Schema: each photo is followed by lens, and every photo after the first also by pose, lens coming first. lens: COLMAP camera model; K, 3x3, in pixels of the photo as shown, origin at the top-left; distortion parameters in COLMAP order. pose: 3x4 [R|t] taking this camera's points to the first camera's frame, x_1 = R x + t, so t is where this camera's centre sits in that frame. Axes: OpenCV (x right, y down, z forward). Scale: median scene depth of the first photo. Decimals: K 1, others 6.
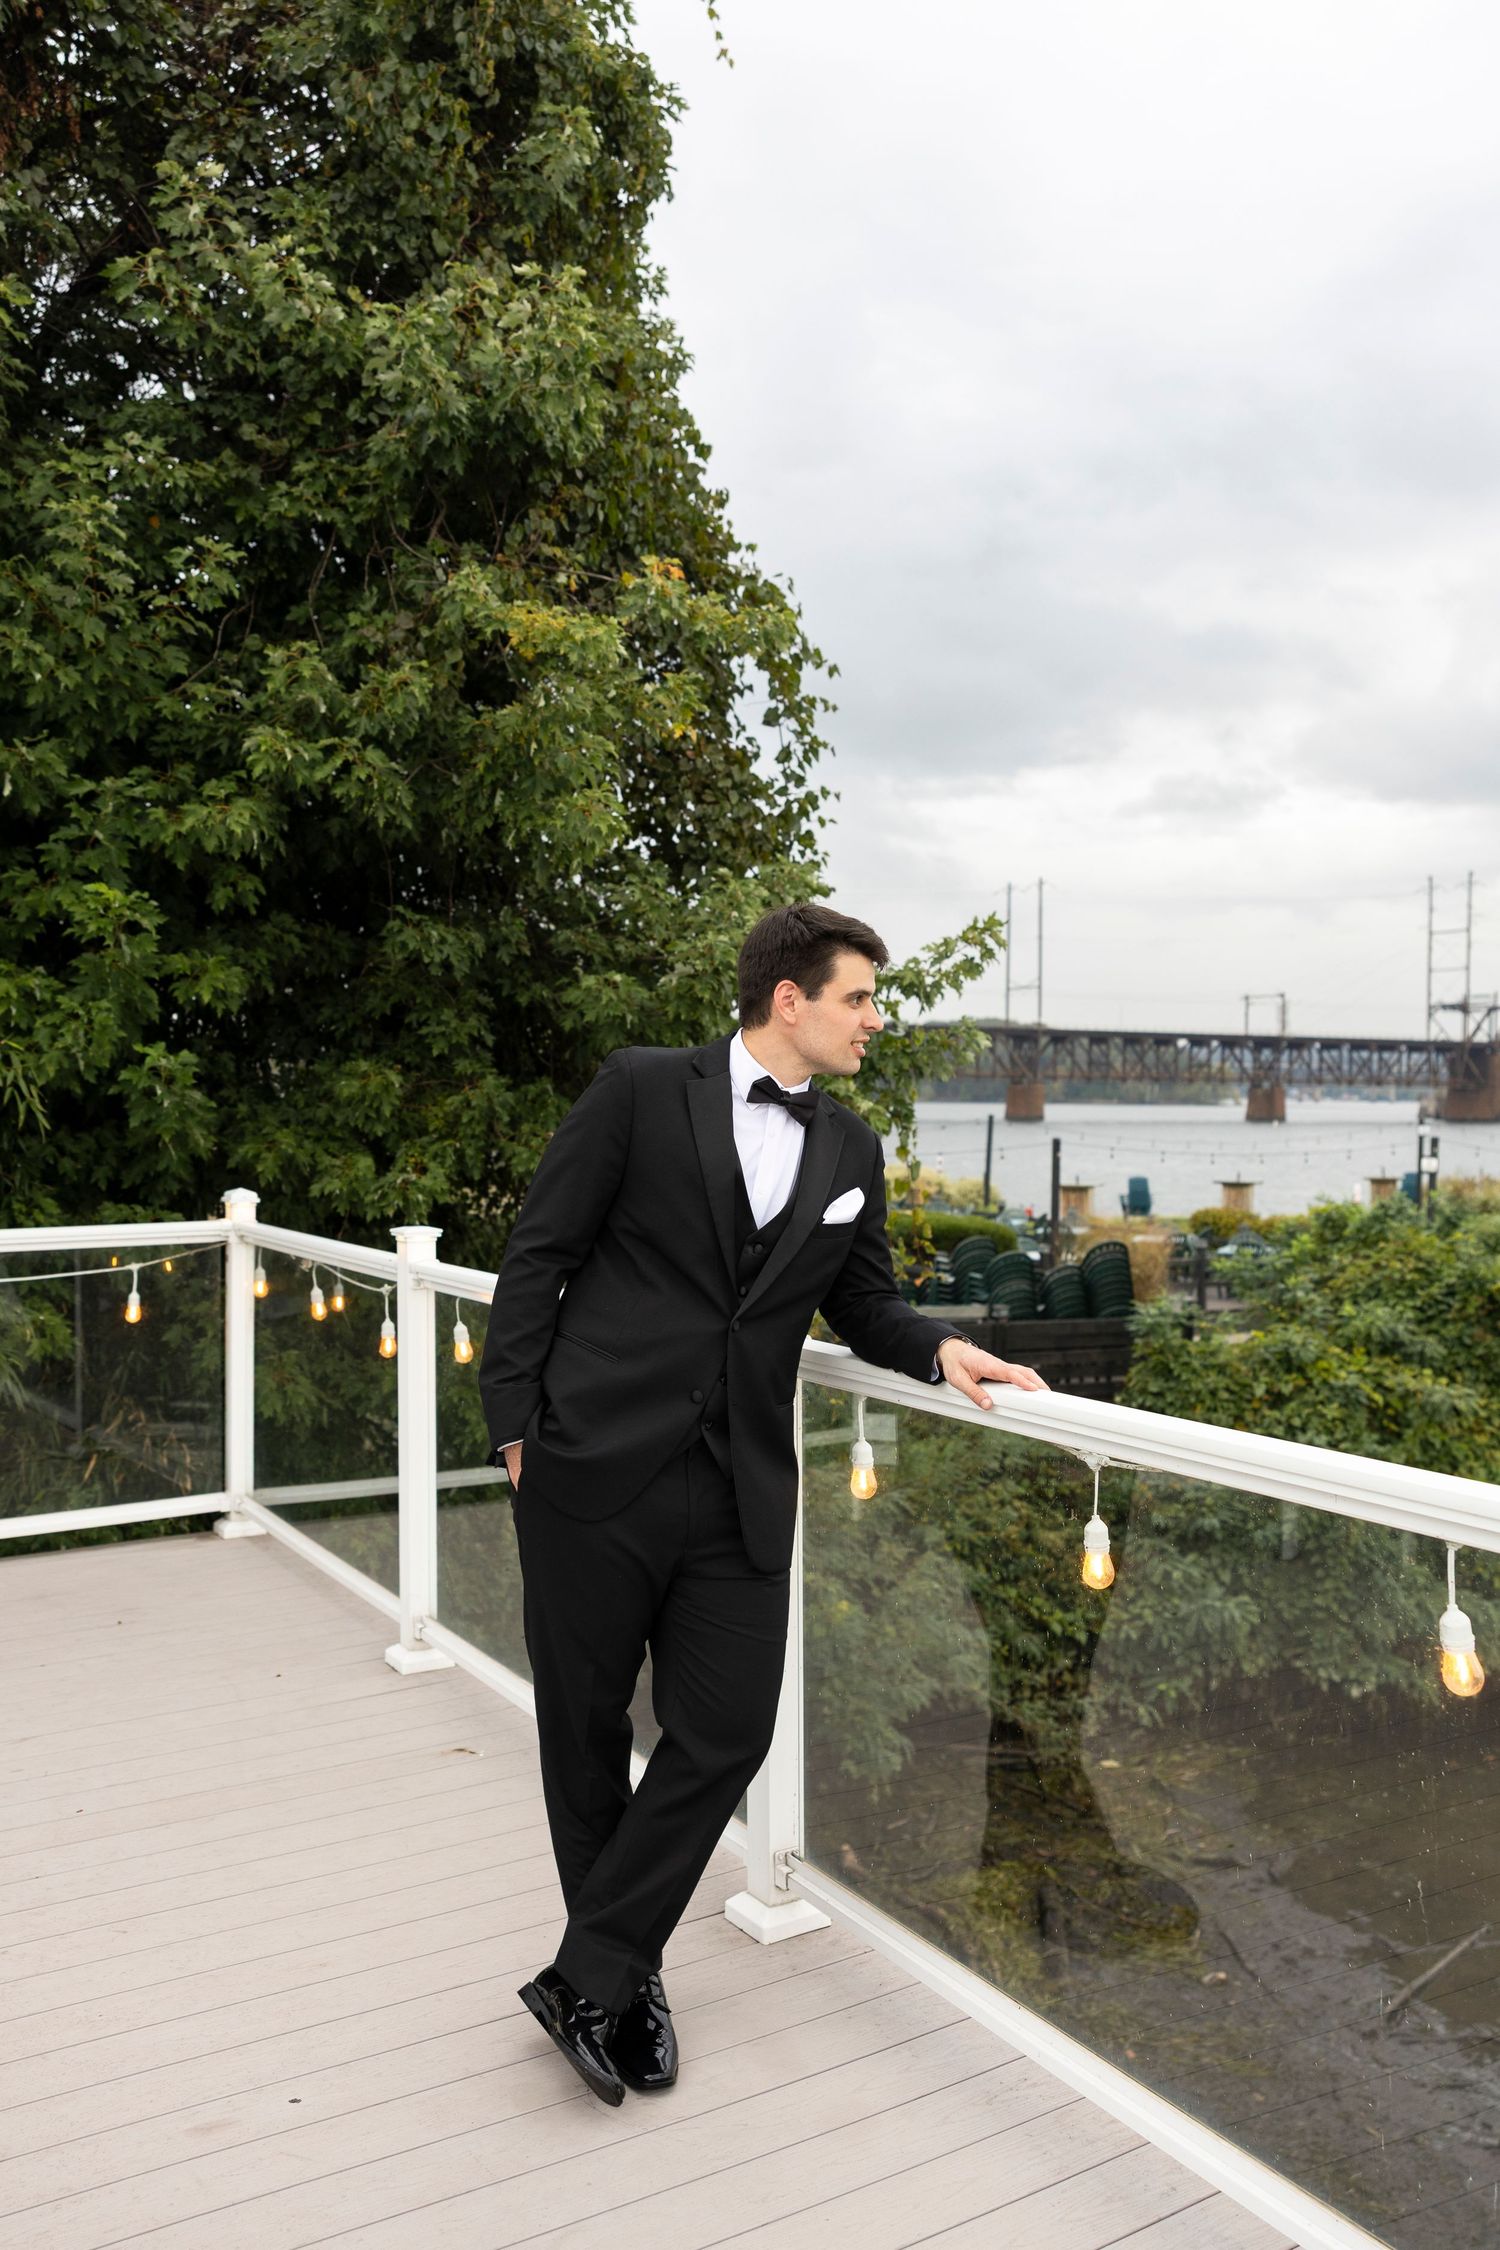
lens RADIAL K [[2069.0, 0, 766.1], [0, 2069.0, 1145.8], [0, 0, 1]] dist [-0.016990, 0.028487]
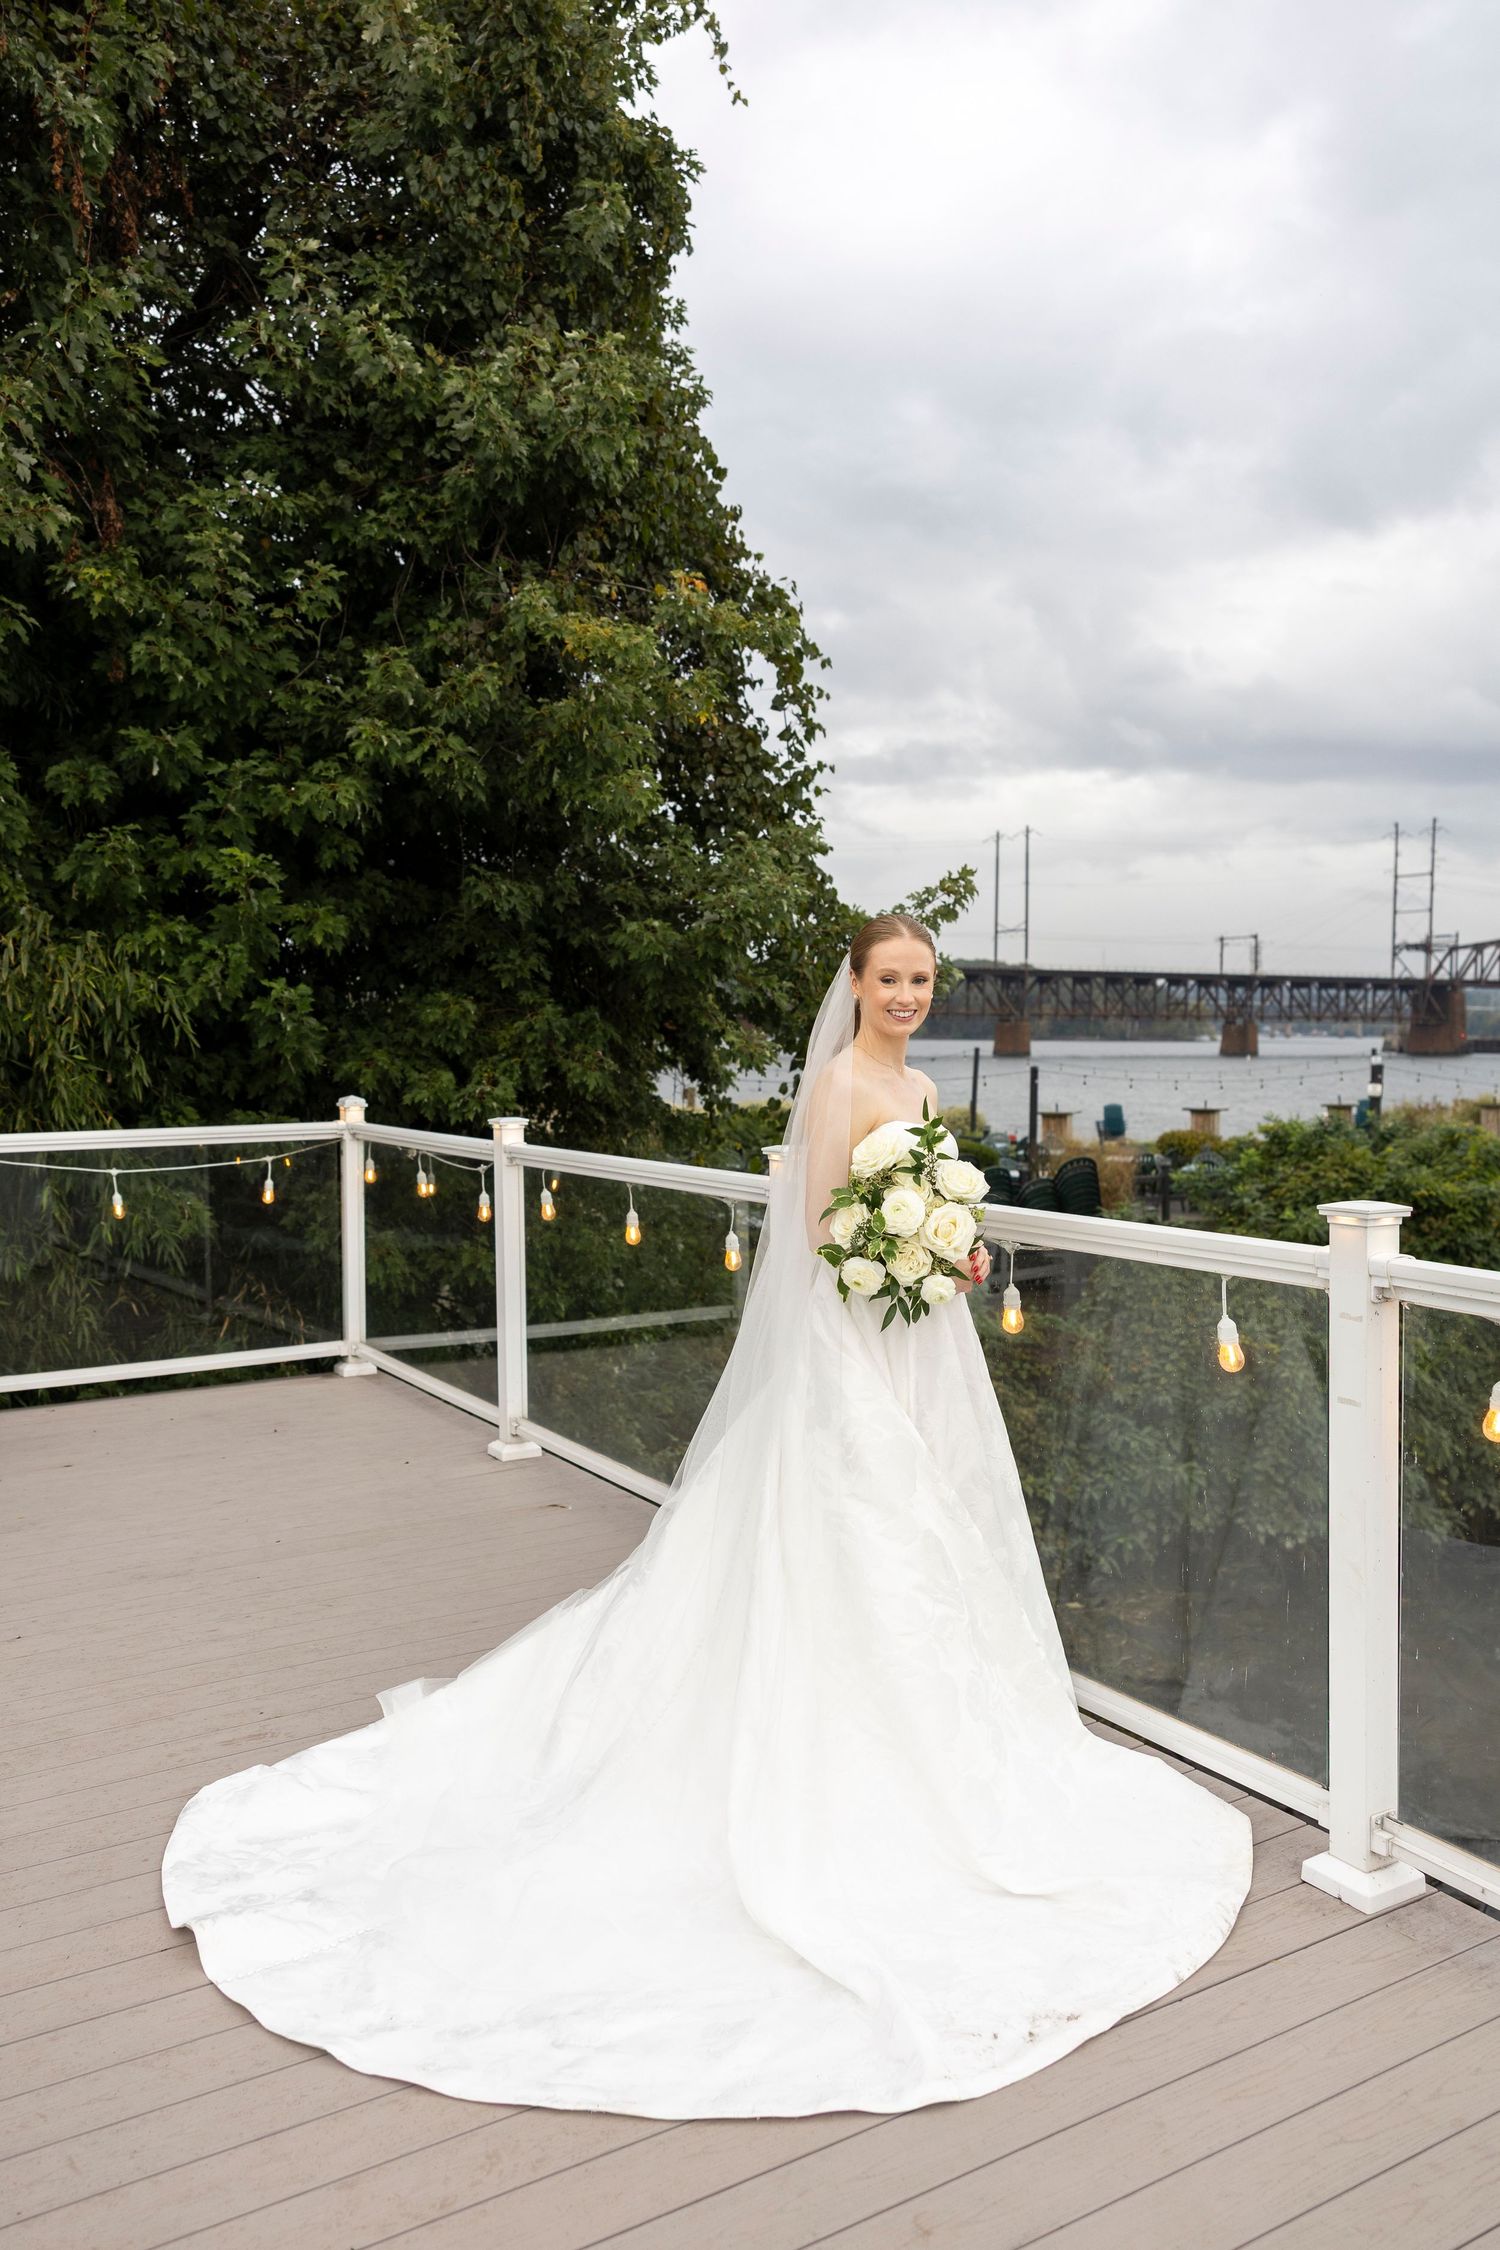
lens RADIAL K [[1952.3, 0, 742.2], [0, 1952.3, 1146.2], [0, 0, 1]] dist [-0.013590, 0.049353]
pose [[0.999899, -0.003931, -0.013658, -0.004621], [0.004376, 0.999454, 0.032748, 0.011639], [0.013522, -0.032804, 0.999370, -0.137914]]
